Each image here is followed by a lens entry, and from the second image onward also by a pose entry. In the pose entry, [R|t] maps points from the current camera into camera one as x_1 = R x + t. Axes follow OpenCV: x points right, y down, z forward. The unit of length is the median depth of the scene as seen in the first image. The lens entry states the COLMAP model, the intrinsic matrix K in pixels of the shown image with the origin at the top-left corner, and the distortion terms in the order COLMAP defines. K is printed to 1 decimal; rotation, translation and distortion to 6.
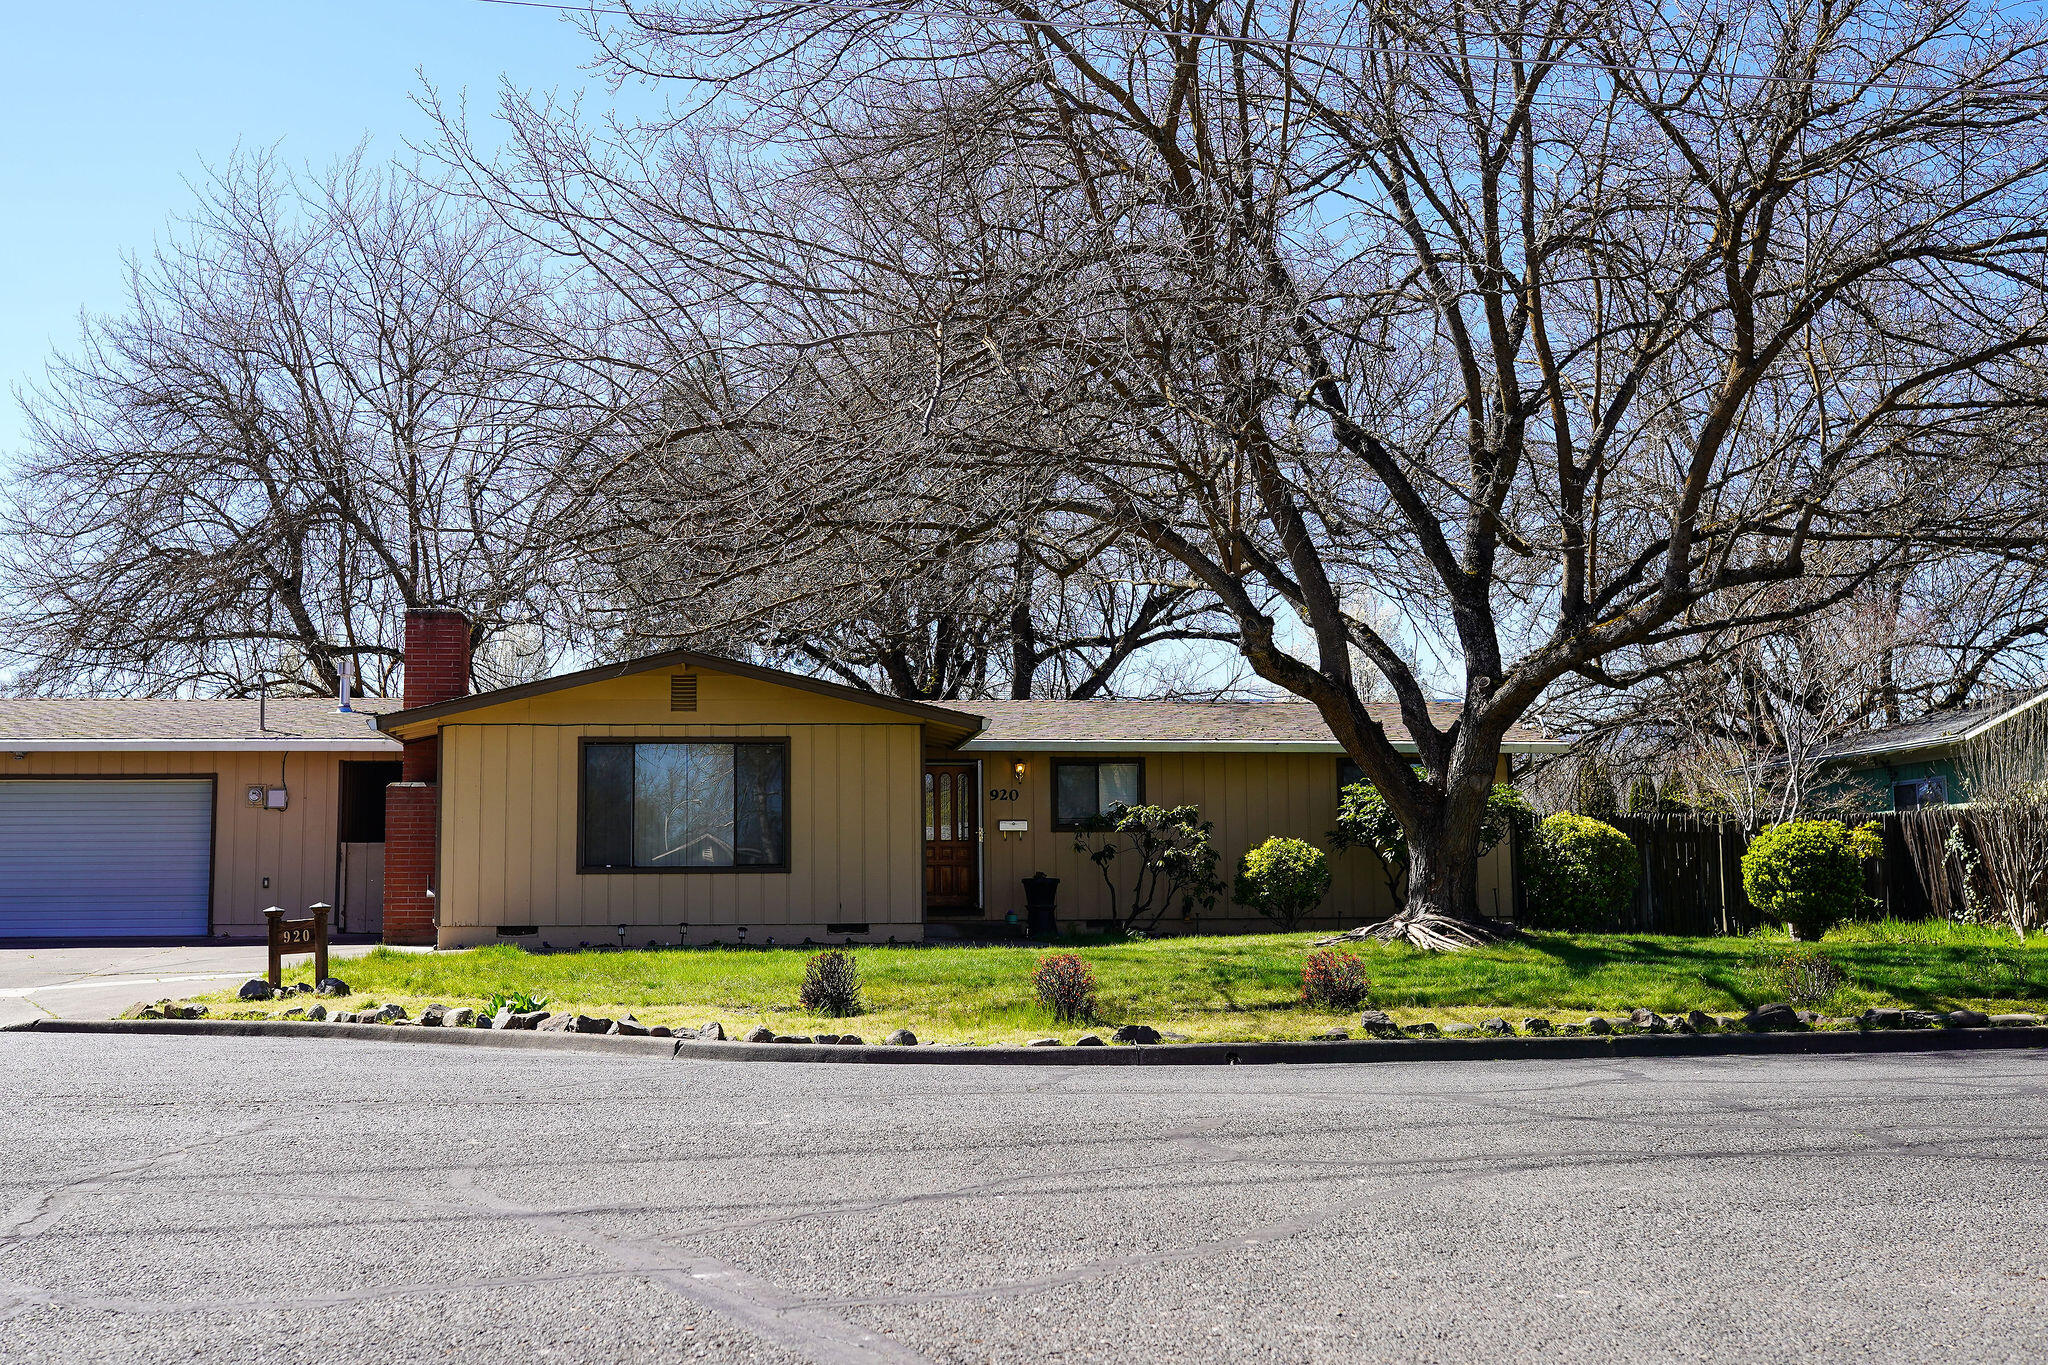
lens RADIAL K [[2108.5, 0, 957.3], [0, 2108.5, 648.5], [0, 0, 1]] dist [-0.064918, 0.053882]
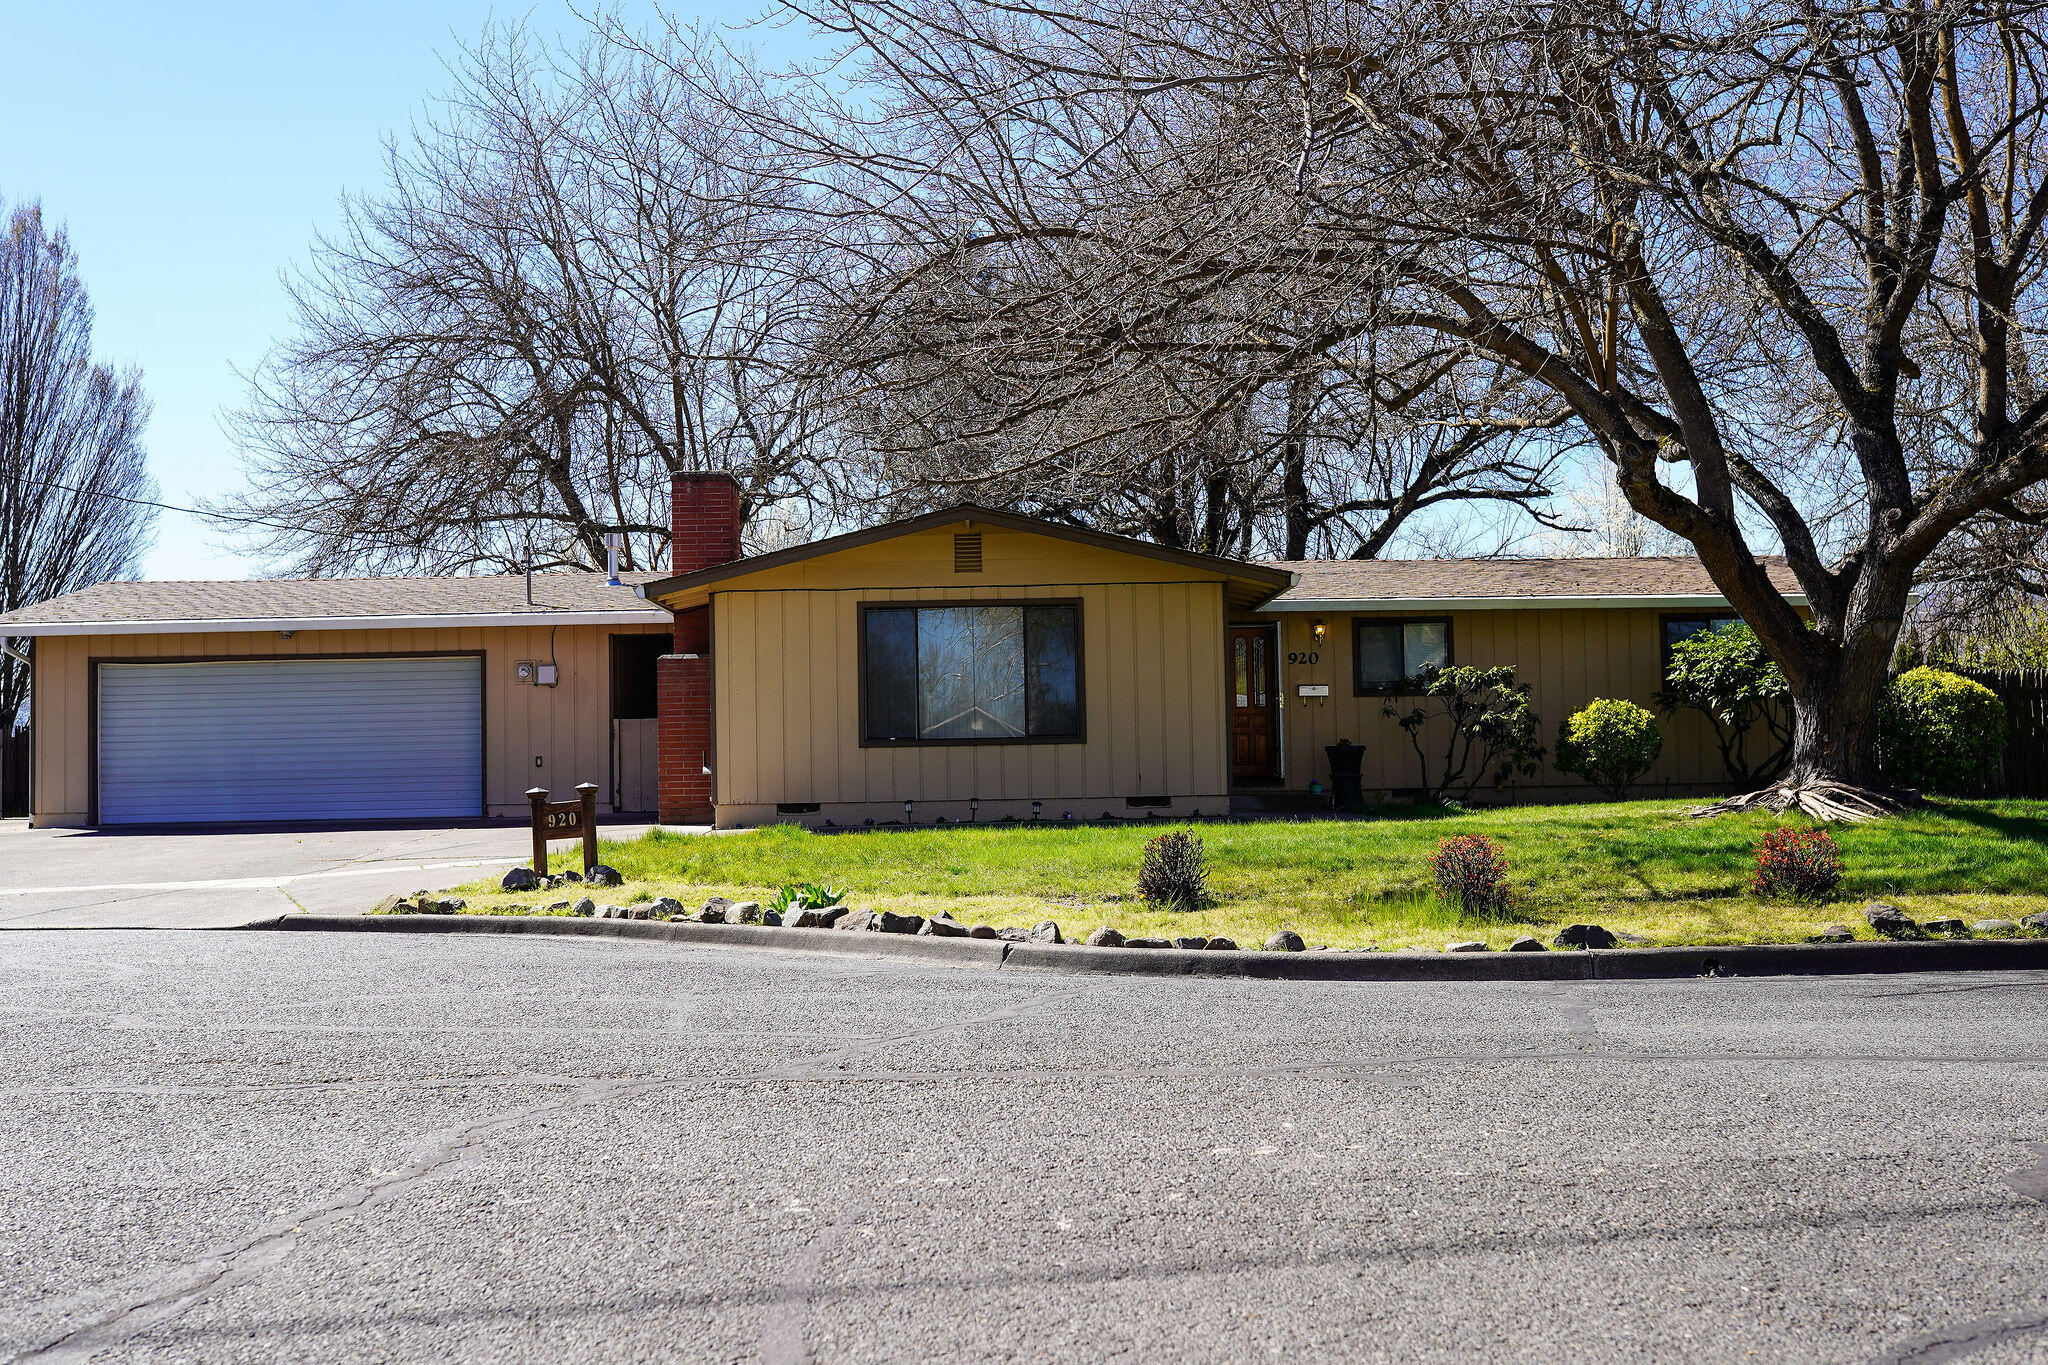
lens RADIAL K [[1999.4, 0, 1024.0], [0, 1999.4, 682.5], [0, 0, 1]] dist [-0.068521, 0.070175]
pose [[0.996171, -0.014866, -0.086148, -0.028453], [0.021283, 0.997027, 0.074051, 0.012807], [0.084791, -0.075601, 0.993526, 0.113506]]
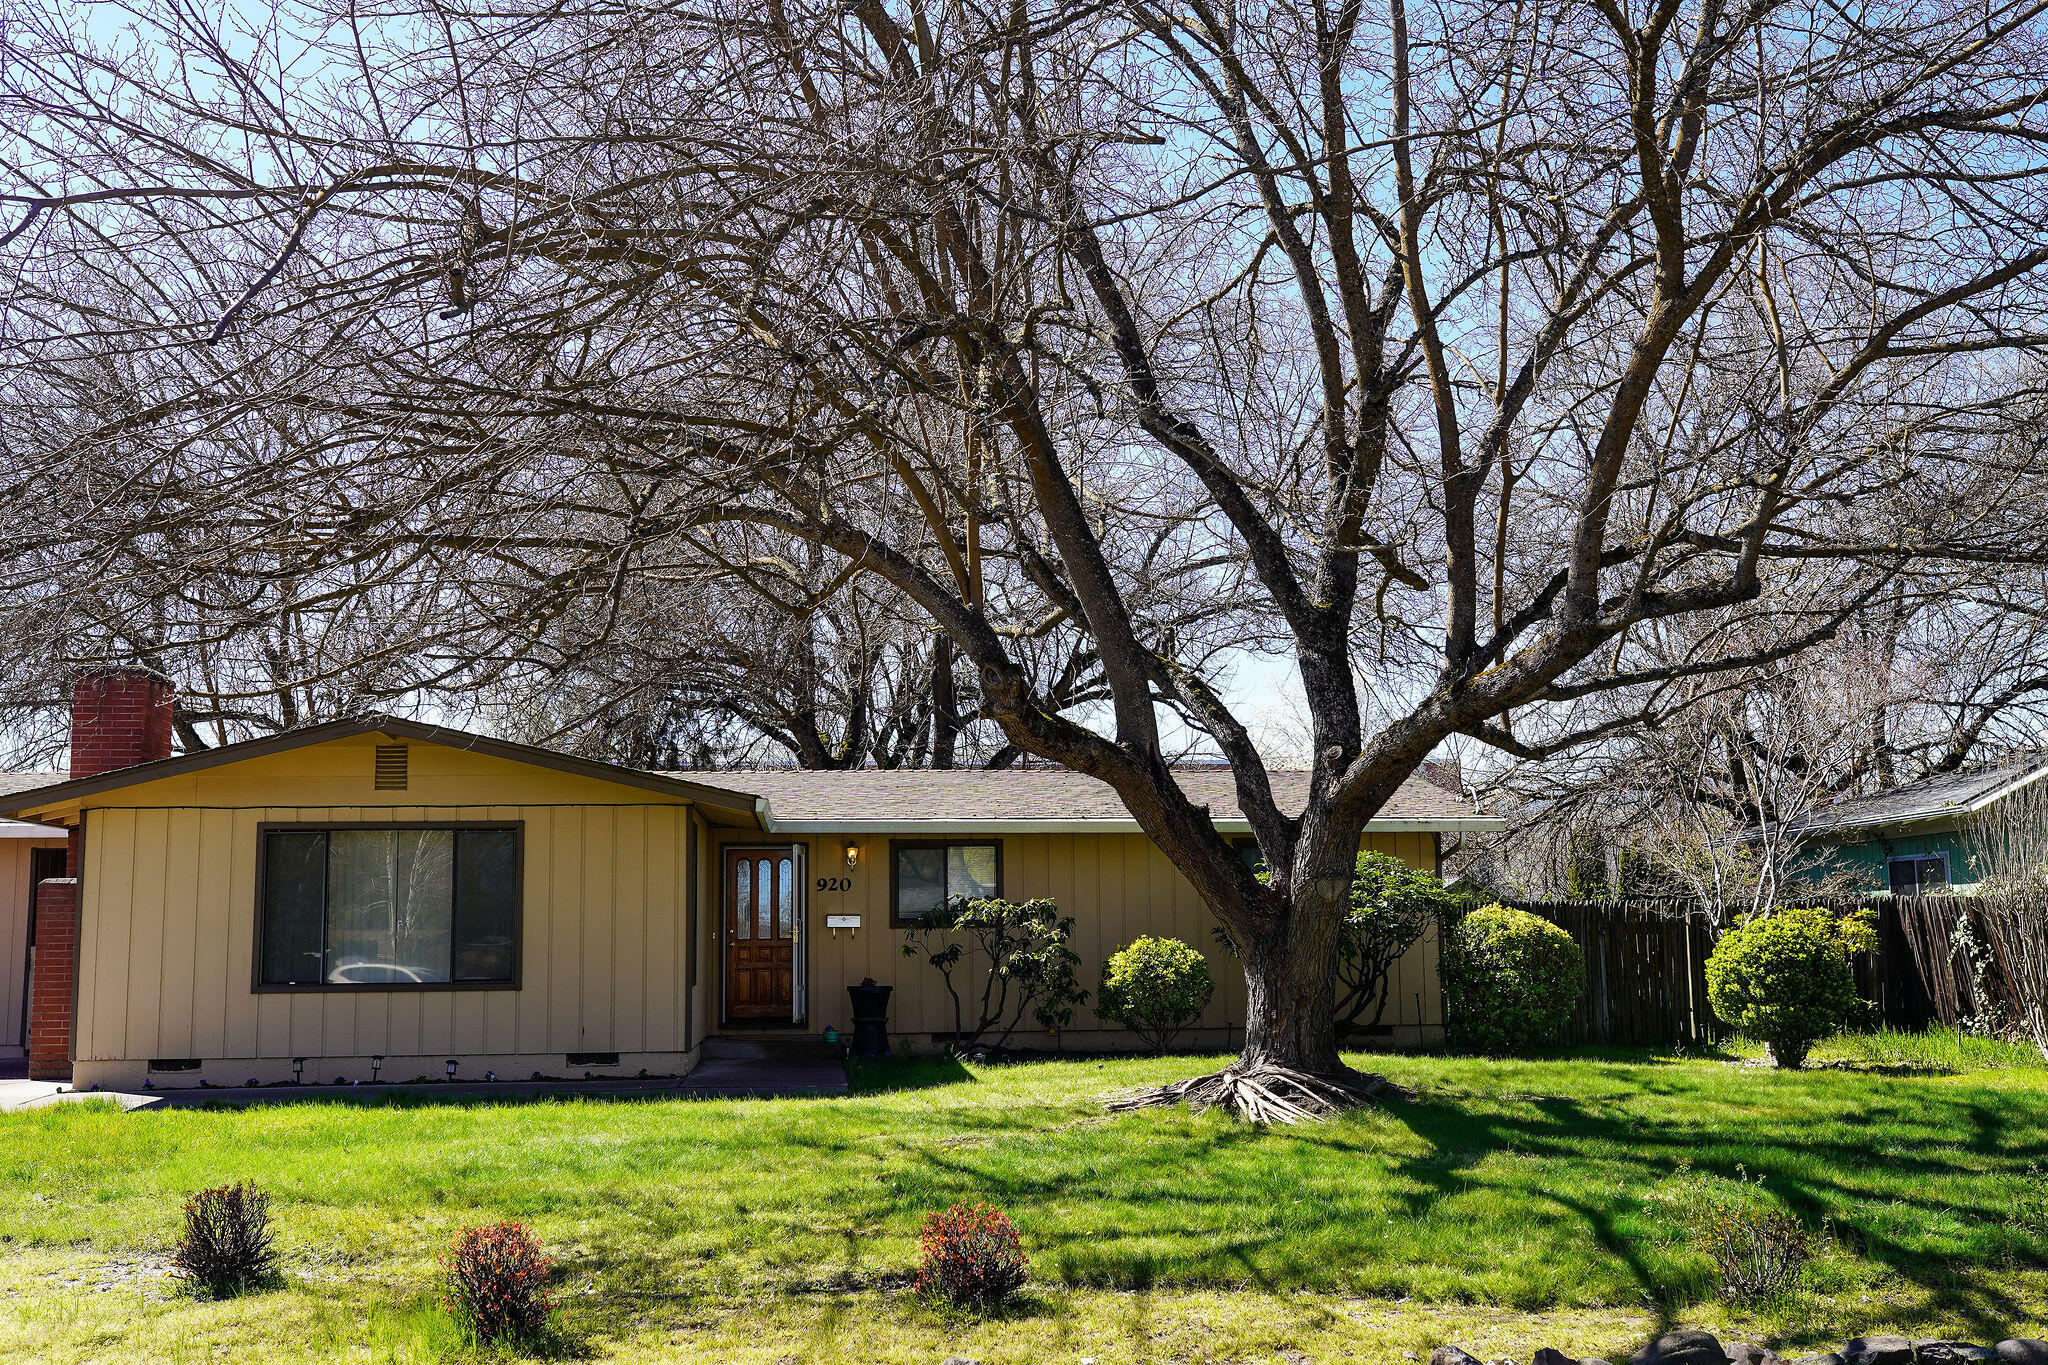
lens RADIAL K [[1999.4, 0, 1024.0], [0, 1999.4, 682.5], [0, 0, 1]] dist [-0.068521, 0.070175]
pose [[0.999926, -0.004441, 0.011308, 0.100456], [0.004601, 0.999889, -0.014191, 0.000490], [-0.011244, 0.014242, 0.999835, 0.225639]]
